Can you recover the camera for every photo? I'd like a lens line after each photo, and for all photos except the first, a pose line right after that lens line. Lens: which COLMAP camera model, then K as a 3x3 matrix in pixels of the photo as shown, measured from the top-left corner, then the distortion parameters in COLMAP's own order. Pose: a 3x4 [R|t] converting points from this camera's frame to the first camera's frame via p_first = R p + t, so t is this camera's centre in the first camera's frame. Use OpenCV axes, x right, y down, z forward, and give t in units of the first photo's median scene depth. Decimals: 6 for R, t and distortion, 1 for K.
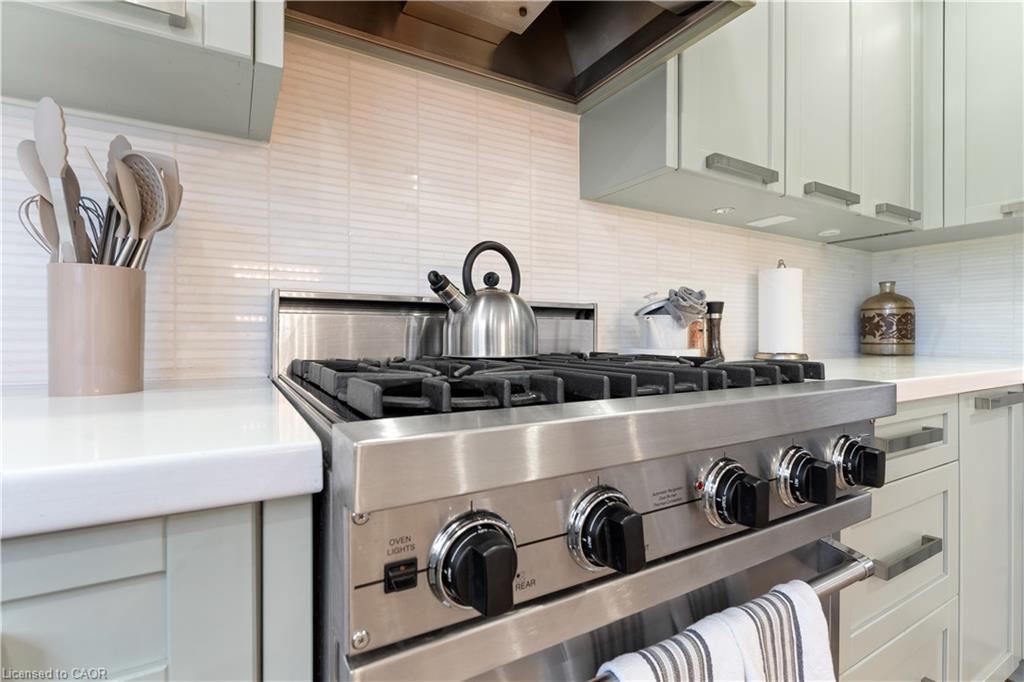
lens RADIAL K [[483.7, 0, 512.0], [0, 483.7, 341.0], [0, 0, 1]] dist [-0.000535, -0.000067]
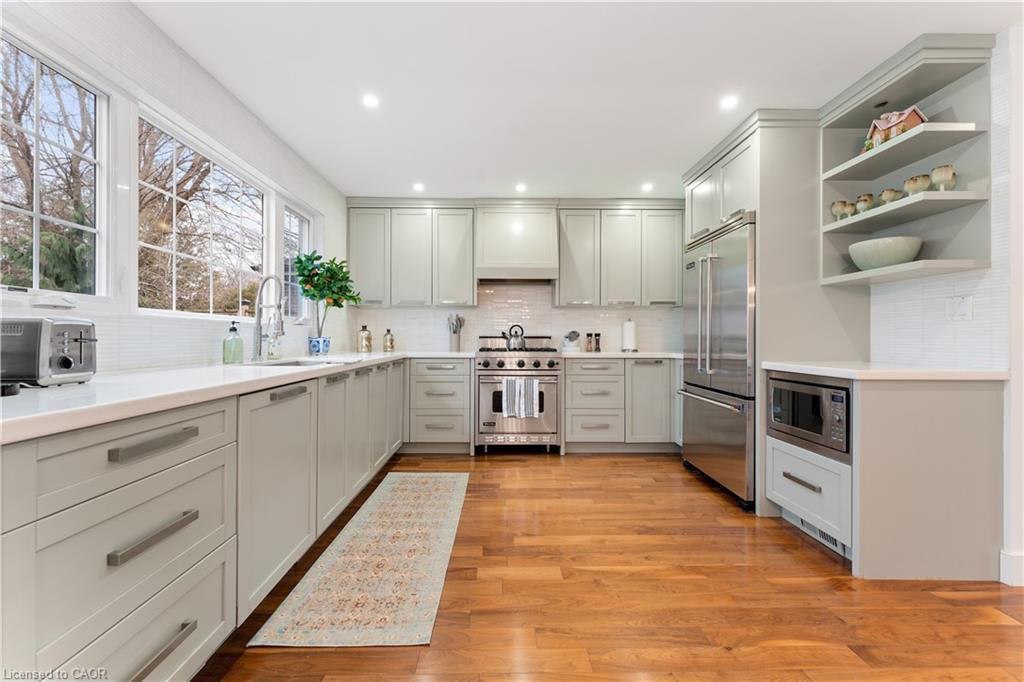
lens RADIAL K [[416.3, 0, 503.3], [0, 416.3, 336.2], [0, 0, 1]] dist [-0.000576, -0.000194]
pose [[0.871993, 0.001458, -0.489516, 2.085501], [-0.008837, 0.999879, -0.012764, -0.032452], [0.489438, 0.015456, 0.871901, -3.023025]]
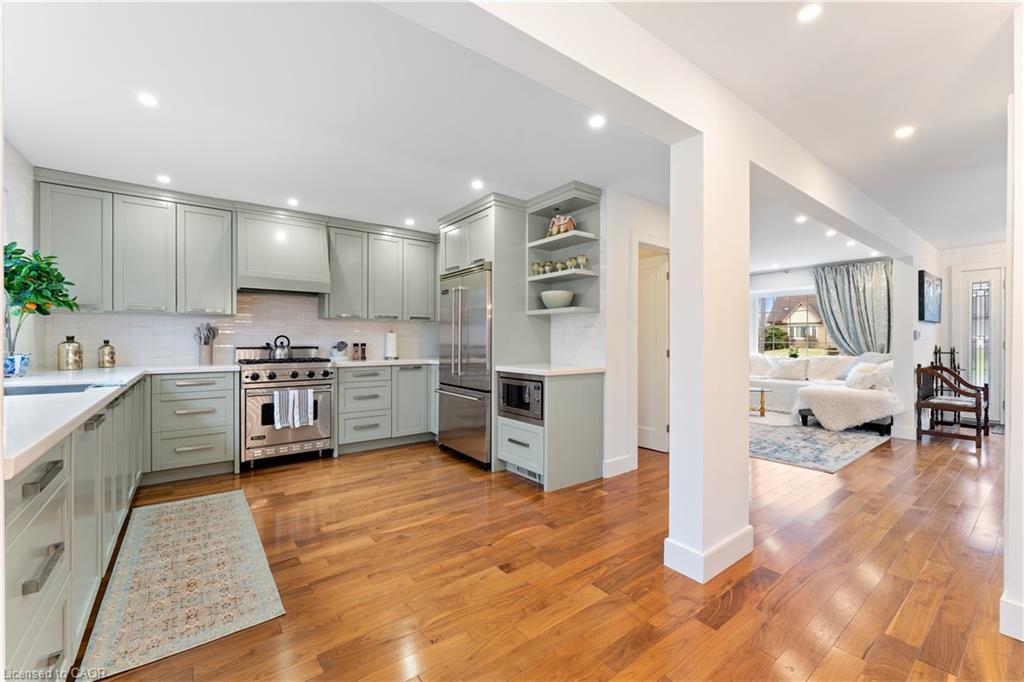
lens RADIAL K [[418.5, 0, 508.3], [0, 418.5, 340.2], [0, 0, 1]] dist [-0.000713, -0.000169]
pose [[0.992039, 0.002491, 0.125907, 1.844559], [-0.001162, 0.999943, -0.010635, -0.119727], [-0.125927, 0.010404, 0.991985, -3.816641]]
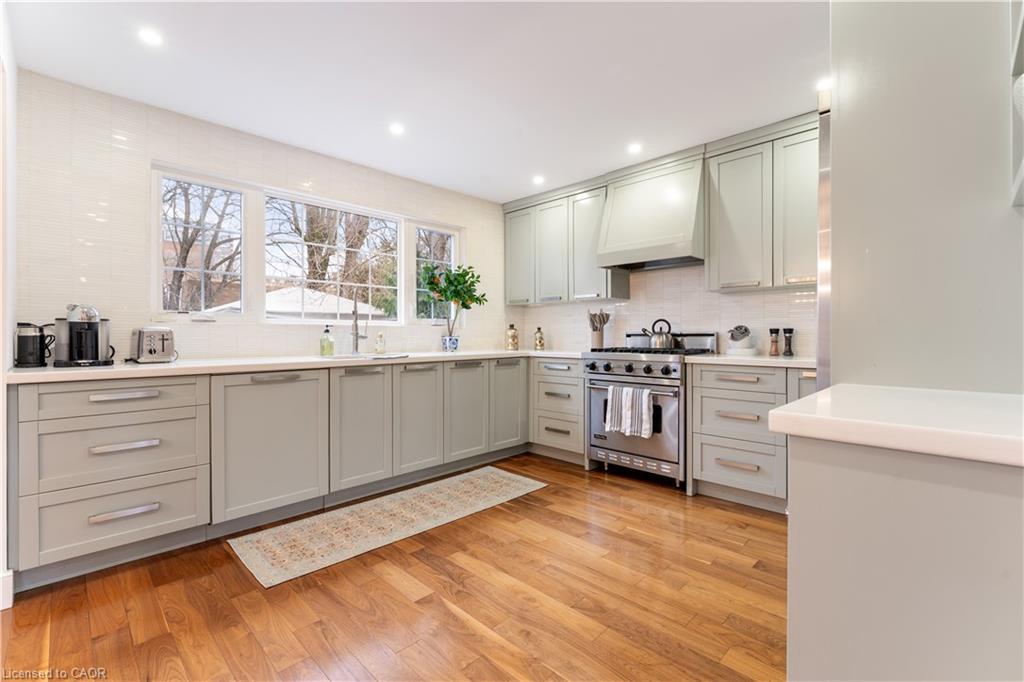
lens RADIAL K [[445.0, 0, 515.4], [0, 445.0, 336.7], [0, 0, 1]] dist [-0.000767, -0.000104]
pose [[0.265923, 0.004558, -0.963984, 3.365886], [-0.008432, 0.999962, 0.002402, -0.063799], [0.963957, 0.007490, 0.265951, -1.199664]]
